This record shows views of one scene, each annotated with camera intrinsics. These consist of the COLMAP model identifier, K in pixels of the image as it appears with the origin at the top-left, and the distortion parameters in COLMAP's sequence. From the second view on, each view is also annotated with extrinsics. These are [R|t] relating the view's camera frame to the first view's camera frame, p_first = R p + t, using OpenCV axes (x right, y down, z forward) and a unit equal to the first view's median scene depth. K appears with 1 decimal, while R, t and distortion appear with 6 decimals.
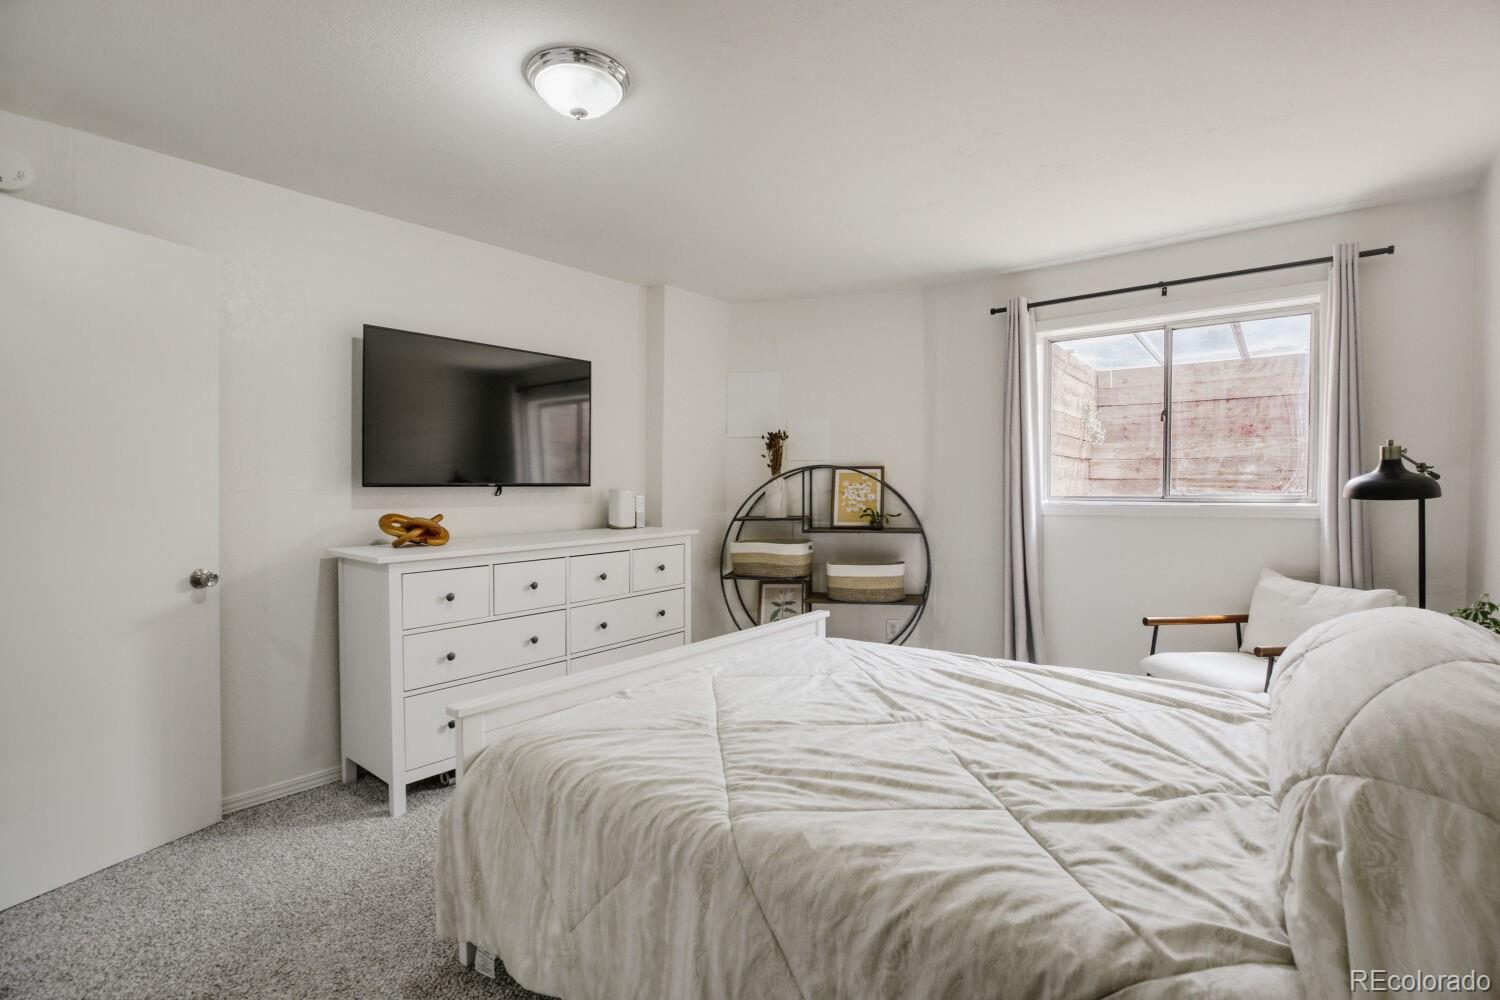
lens RADIAL K [[698.2, 0, 758.3], [0, 698.2, 496.5], [0, 0, 1]] dist [-0.043369, 0.020764]
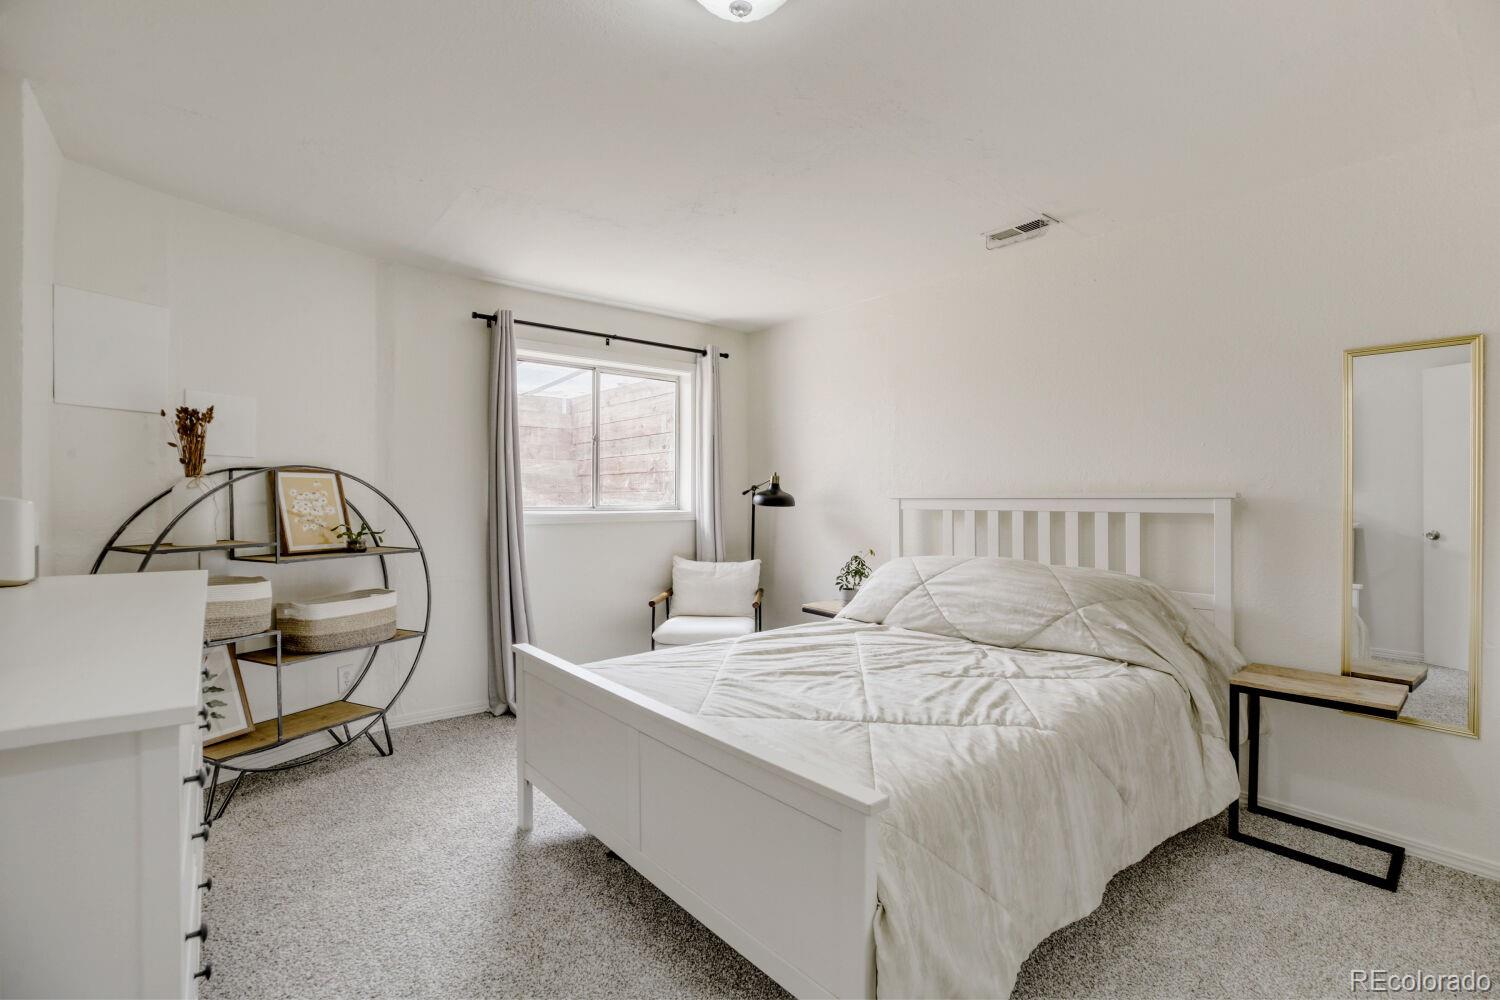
lens RADIAL K [[698.2, 0, 758.3], [0, 698.2, 496.5], [0, 0, 1]] dist [-0.043369, 0.020764]
pose [[0.203926, 0.005348, 0.978972, -0.540277], [0.008045, 0.999942, -0.007138, -0.005673], [-0.978953, 0.009331, 0.203871, 0.439128]]
